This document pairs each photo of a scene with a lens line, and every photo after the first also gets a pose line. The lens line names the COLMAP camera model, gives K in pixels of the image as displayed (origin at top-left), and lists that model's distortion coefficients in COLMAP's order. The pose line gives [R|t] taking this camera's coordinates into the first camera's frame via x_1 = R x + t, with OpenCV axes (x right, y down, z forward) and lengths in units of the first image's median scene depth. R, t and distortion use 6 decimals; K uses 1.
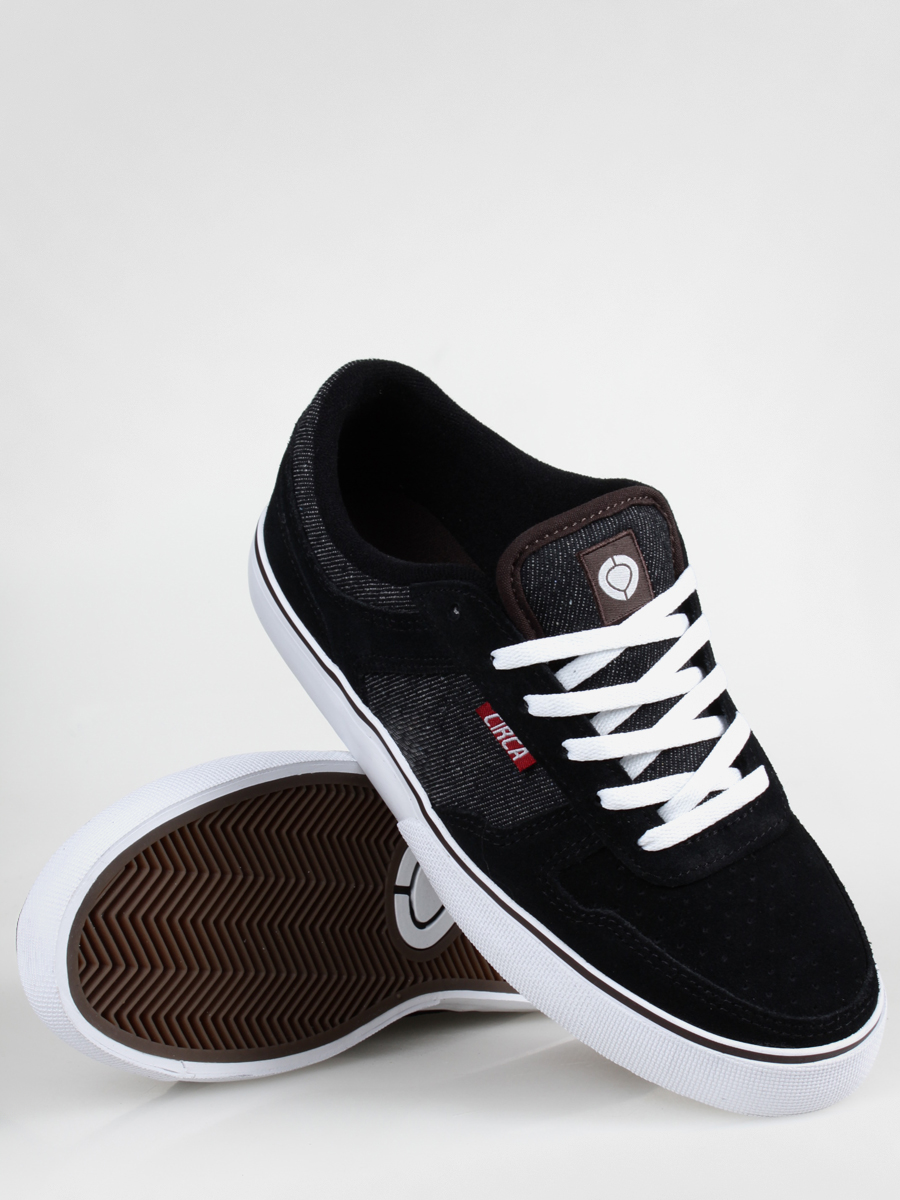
lens RADIAL K [[1473.2, 0, 450.0], [0, 1473.2, 600.0], [0, 0, 1]] dist [0.009593, 0.003202]
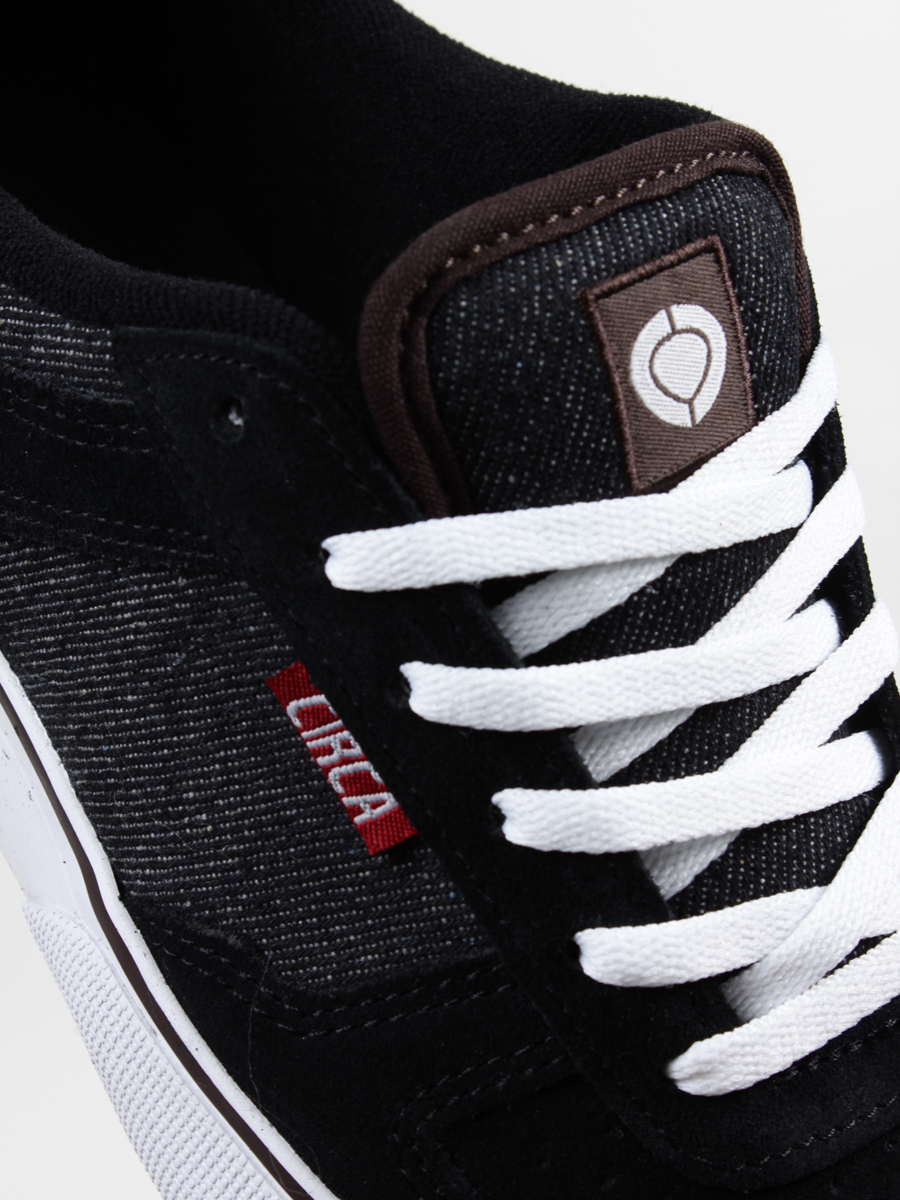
lens RADIAL K [[2913.2, 0, 450.0], [0, 2913.2, 600.0], [0, 0, 1]] dist [0.399601, -0.685976]
pose [[0.990957, 0.084199, 0.104476, -0.015845], [-0.093615, 0.991645, 0.088753, -0.016451], [-0.096130, -0.097730, 0.990559, 0.257269]]
